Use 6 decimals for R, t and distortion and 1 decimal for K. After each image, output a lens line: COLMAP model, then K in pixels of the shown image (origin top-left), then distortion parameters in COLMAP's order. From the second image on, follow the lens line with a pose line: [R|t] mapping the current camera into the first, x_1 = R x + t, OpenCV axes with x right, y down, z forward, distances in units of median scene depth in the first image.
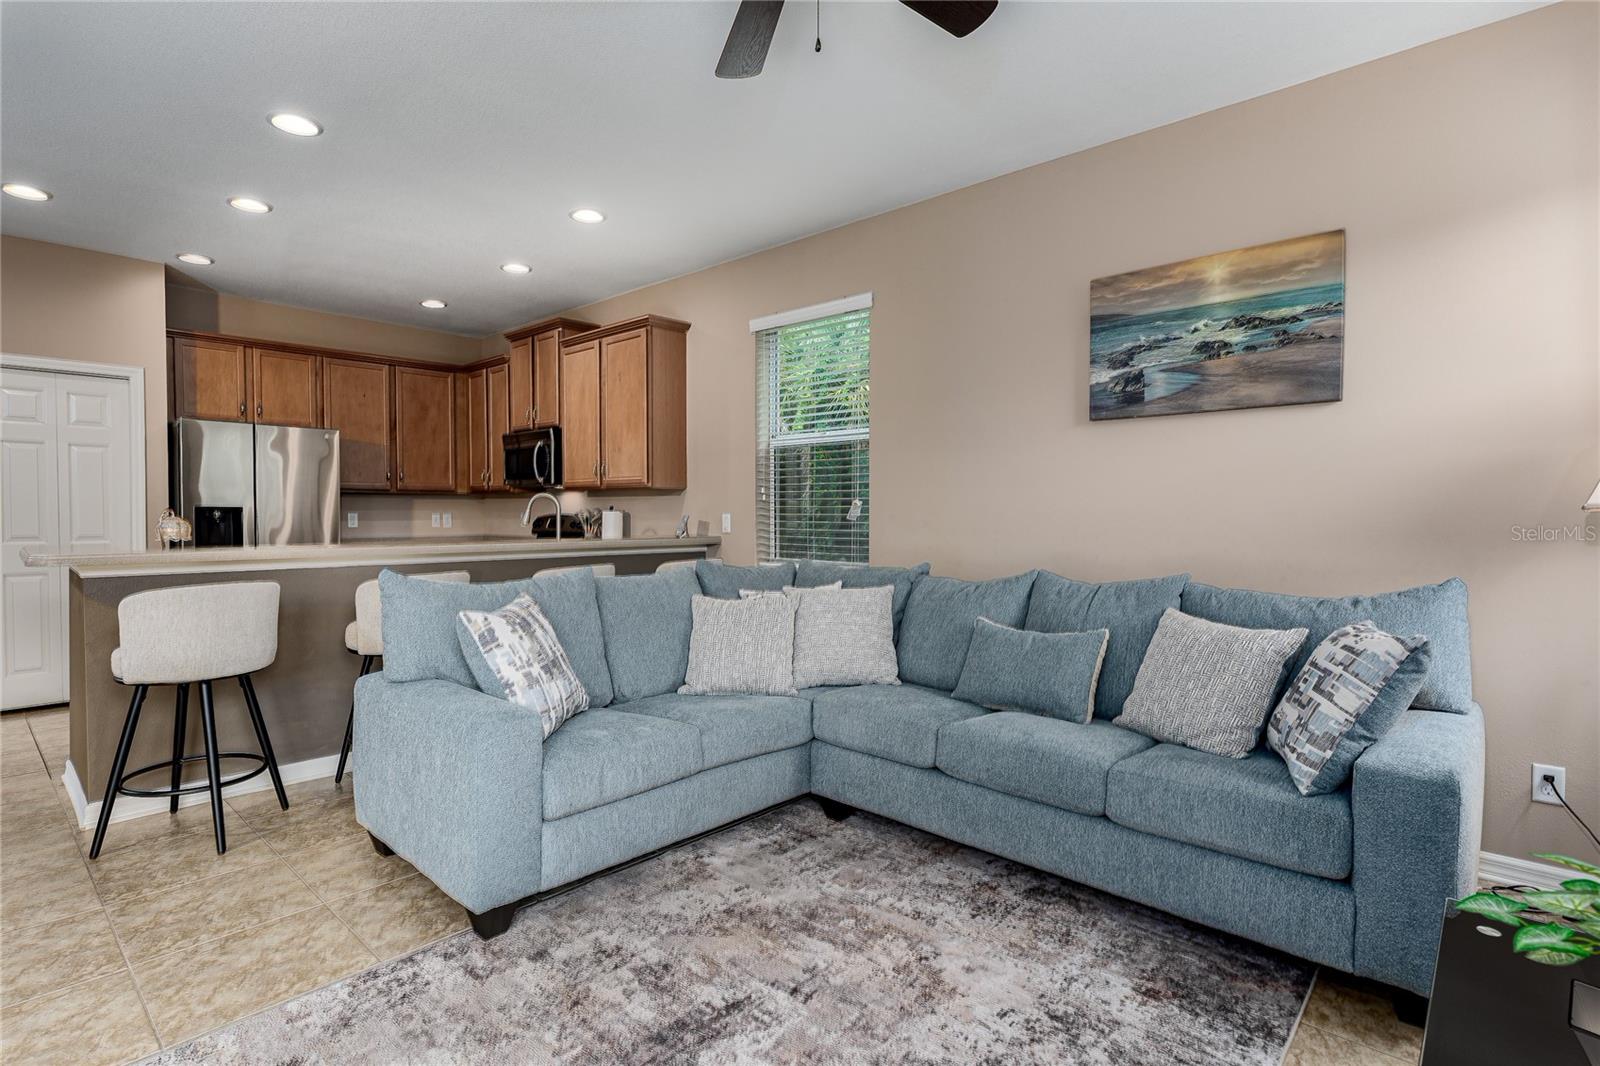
lens RADIAL K [[788.1, 0, 811.2], [0, 788.1, 527.4], [0, 0, 1]] dist [-0.008126, 0.001736]
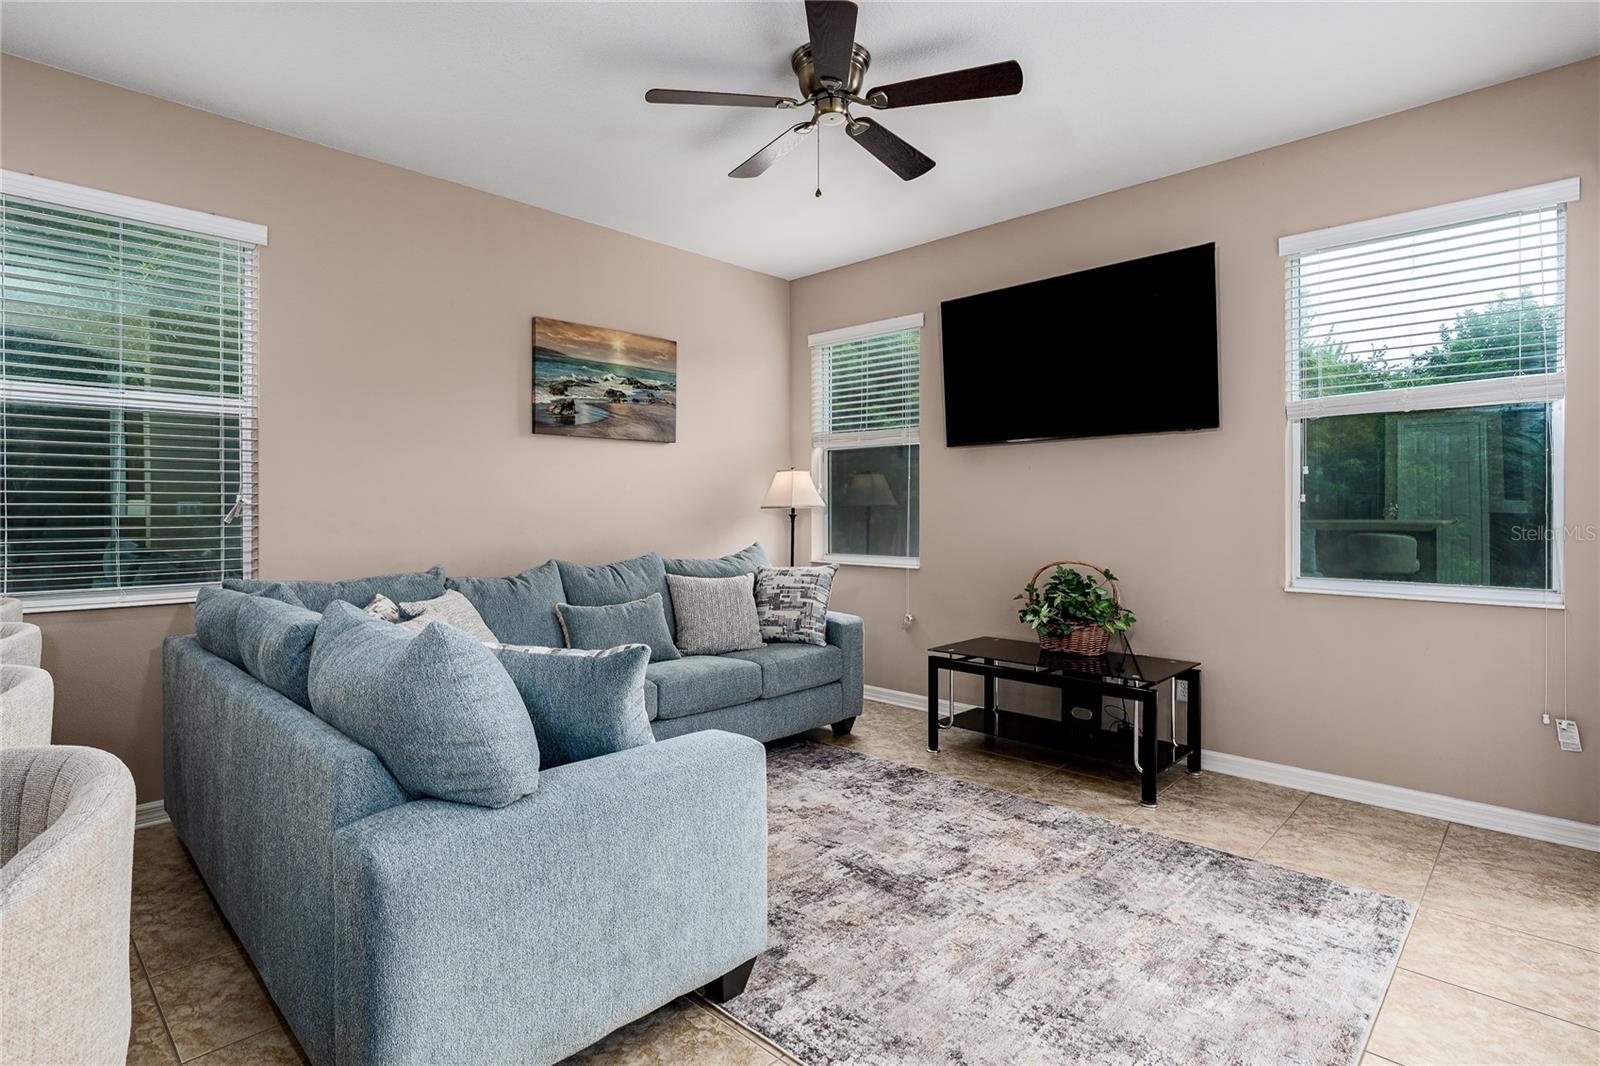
lens RADIAL K [[788.1, 0, 790.6], [0, 788.1, 499.7], [0, 0, 1]] dist [-0.008126, 0.001736]
pose [[0.045231, 0.006424, 0.998956, -1.417301], [0.019870, 0.999776, -0.007329, -0.031073], [-0.998779, 0.020181, 0.045093, 0.964311]]
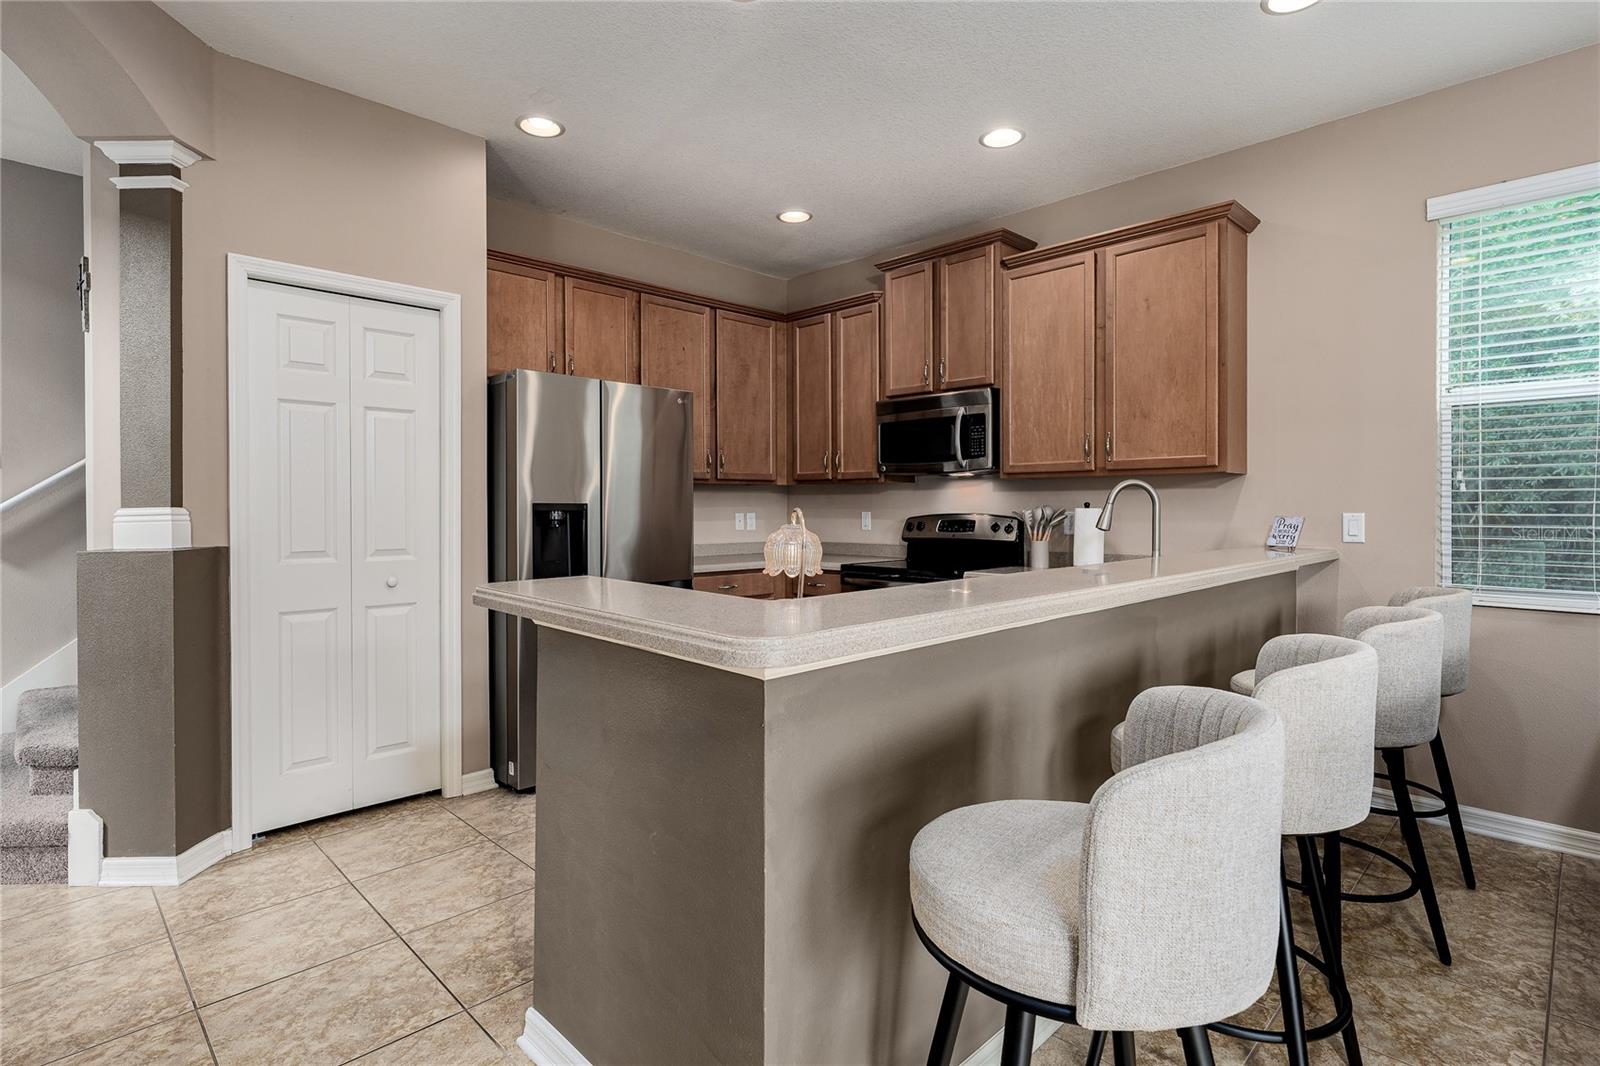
lens RADIAL K [[788.1, 0, 803.8], [0, 788.1, 515.8], [0, 0, 1]] dist [-0.008126, 0.001736]
pose [[0.998513, -0.001369, -0.054497, -0.145202], [0.000980, 0.999974, -0.007172, -0.003220], [0.054505, 0.007108, 0.998488, 0.098643]]
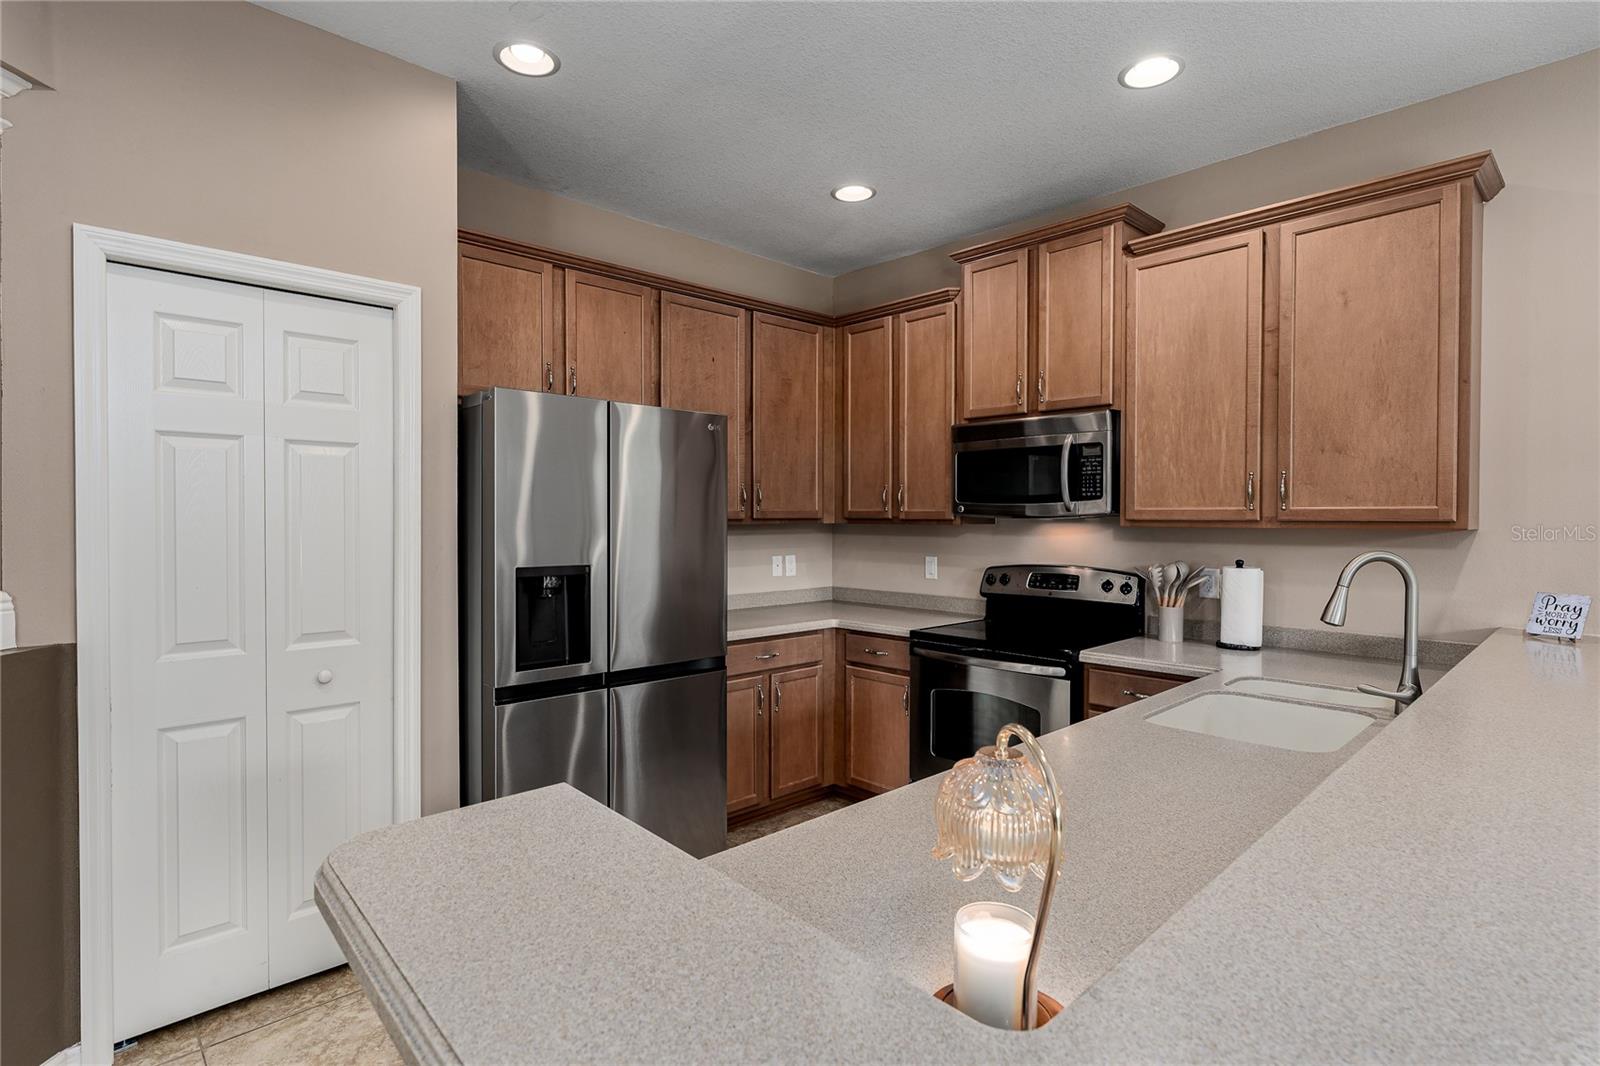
lens RADIAL K [[788.1, 0, 802.6], [0, 788.1, 528.2], [0, 0, 1]] dist [-0.008126, 0.001736]
pose [[0.996985, 0.002642, -0.077551, -0.158109], [-0.002991, 0.999986, -0.004378, -0.013888], [0.077538, 0.004597, 0.996979, 0.145857]]
